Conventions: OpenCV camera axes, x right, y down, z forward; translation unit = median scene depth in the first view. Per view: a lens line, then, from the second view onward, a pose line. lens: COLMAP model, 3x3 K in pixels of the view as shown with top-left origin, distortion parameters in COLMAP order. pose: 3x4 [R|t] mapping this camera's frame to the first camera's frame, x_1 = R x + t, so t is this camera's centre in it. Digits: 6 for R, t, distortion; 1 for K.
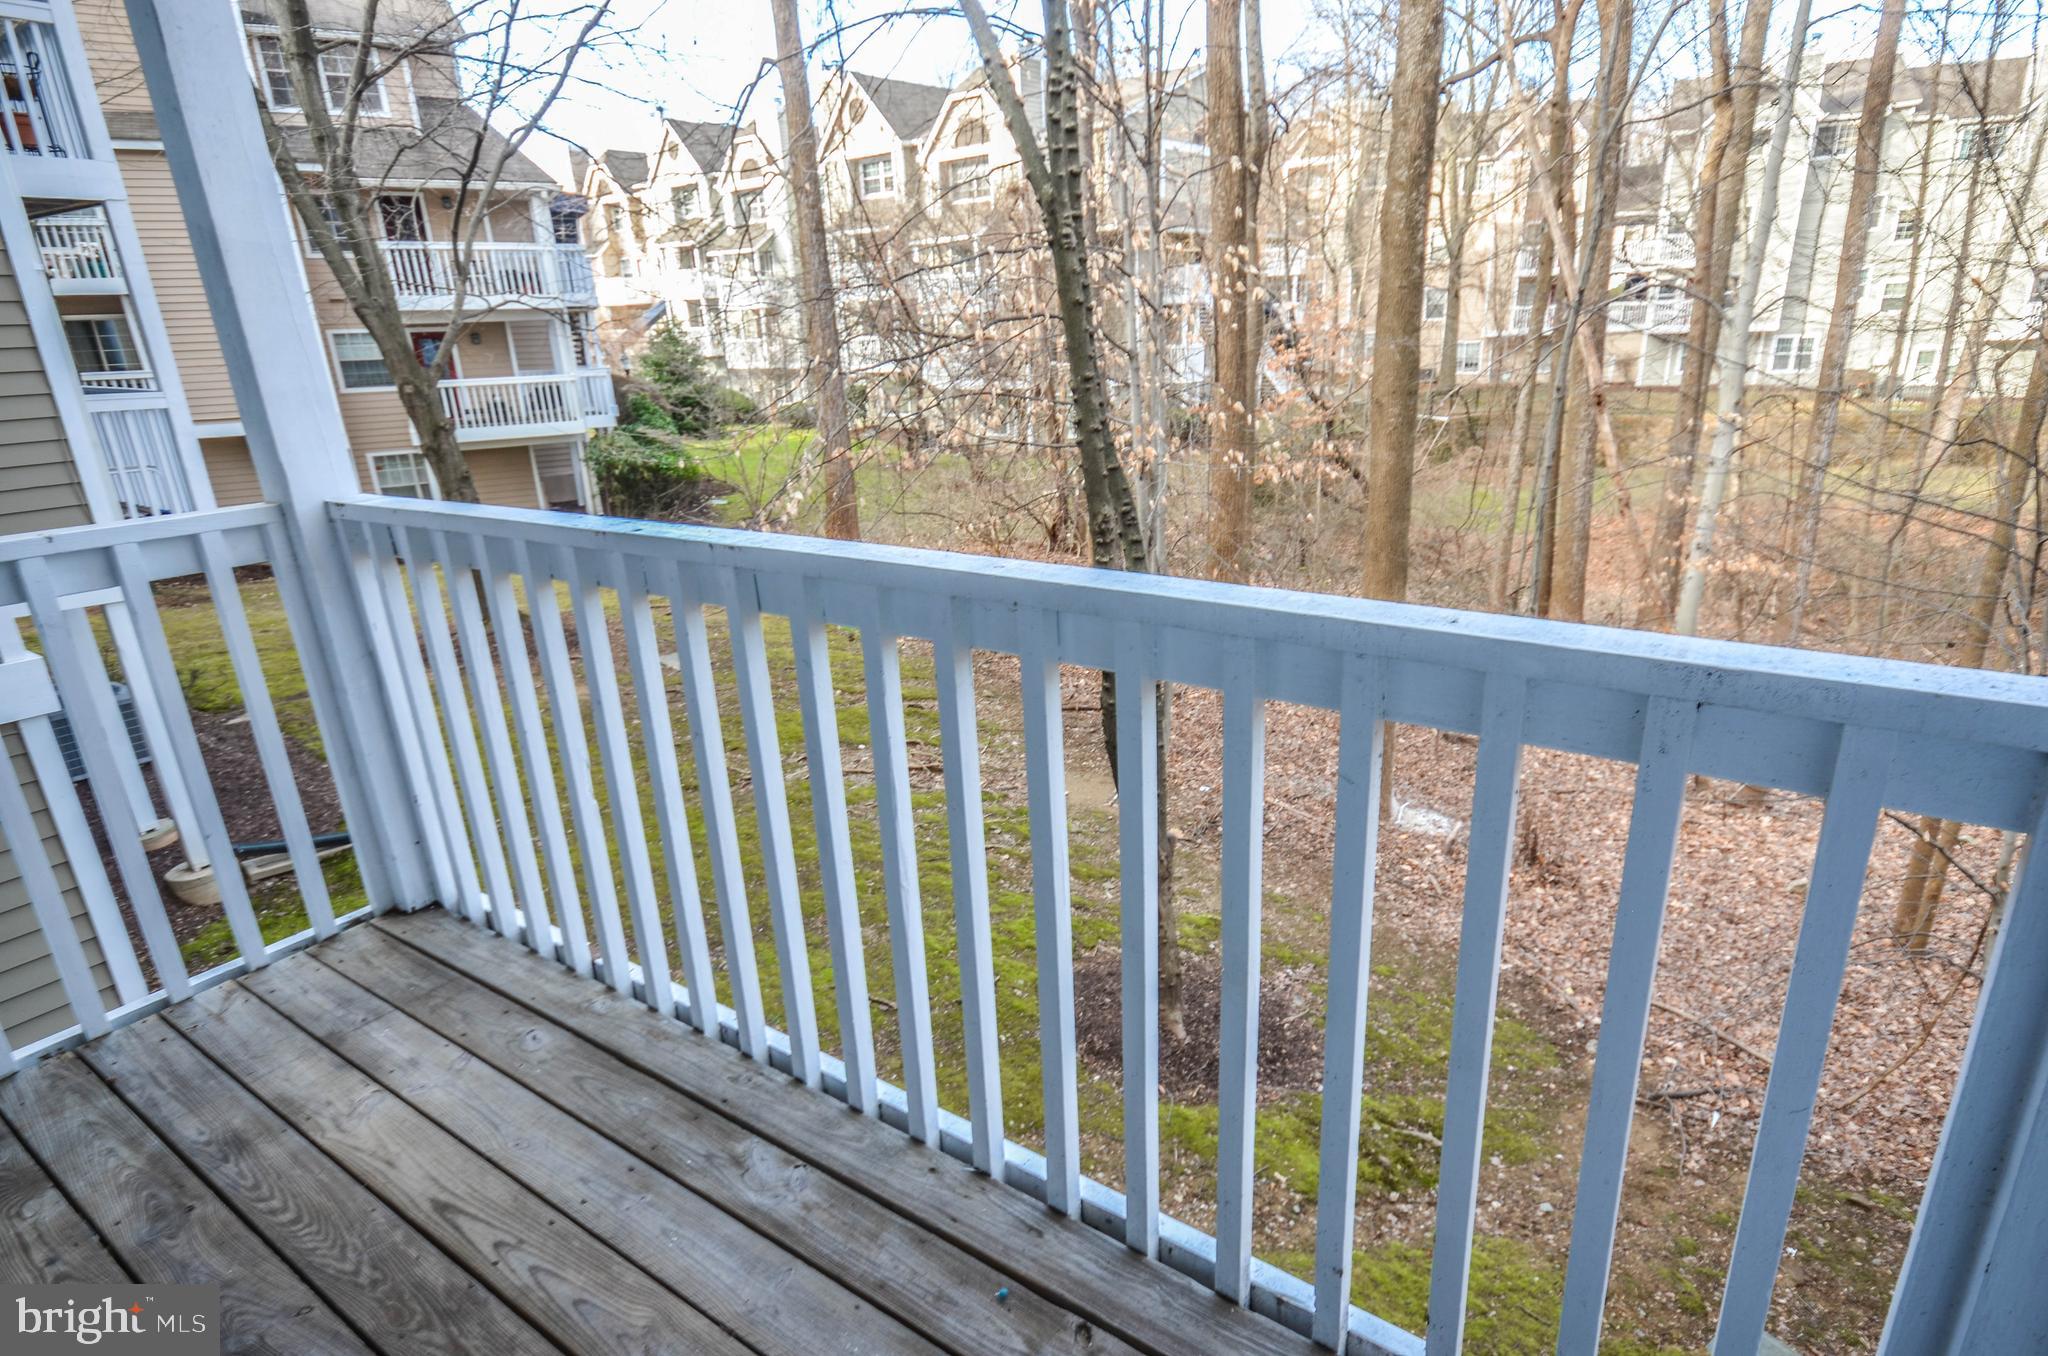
lens RADIAL K [[1079.1, 0, 1042.3], [0, 1079.1, 692.8], [0, 0, 1]] dist [0.003273, 0.002517]
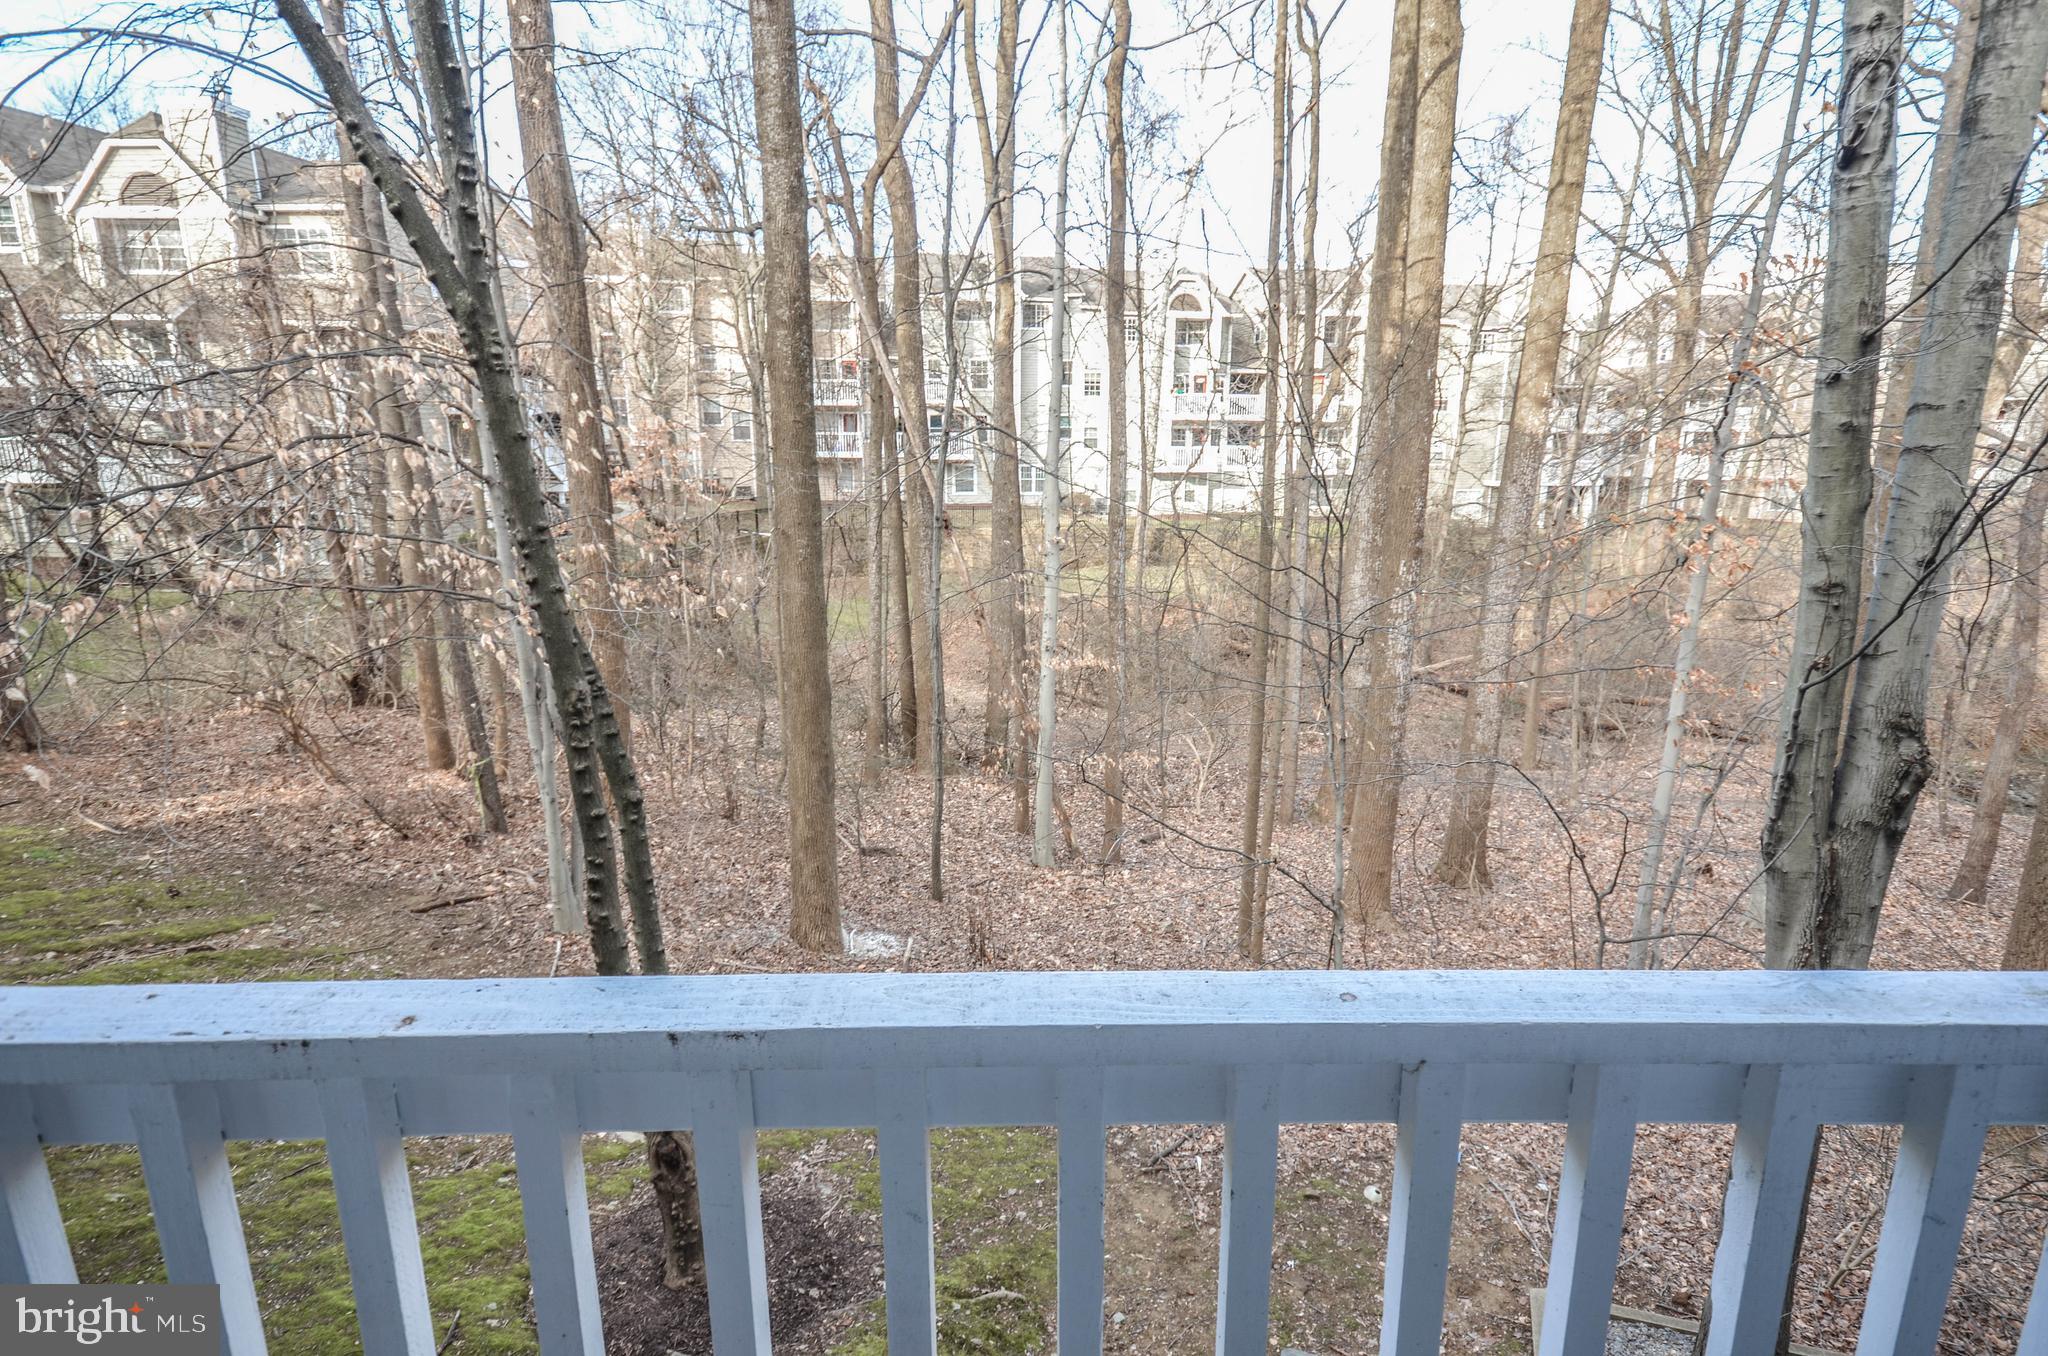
lens RADIAL K [[1079.1, 0, 1065.8], [0, 1079.1, 688.0], [0, 0, 1]] dist [0.003273, 0.002517]
pose [[0.808500, -0.095539, 0.580690, -0.071158], [0.155546, 0.986336, -0.054290, -0.040123], [-0.567568, 0.134217, 0.812313, 0.079858]]
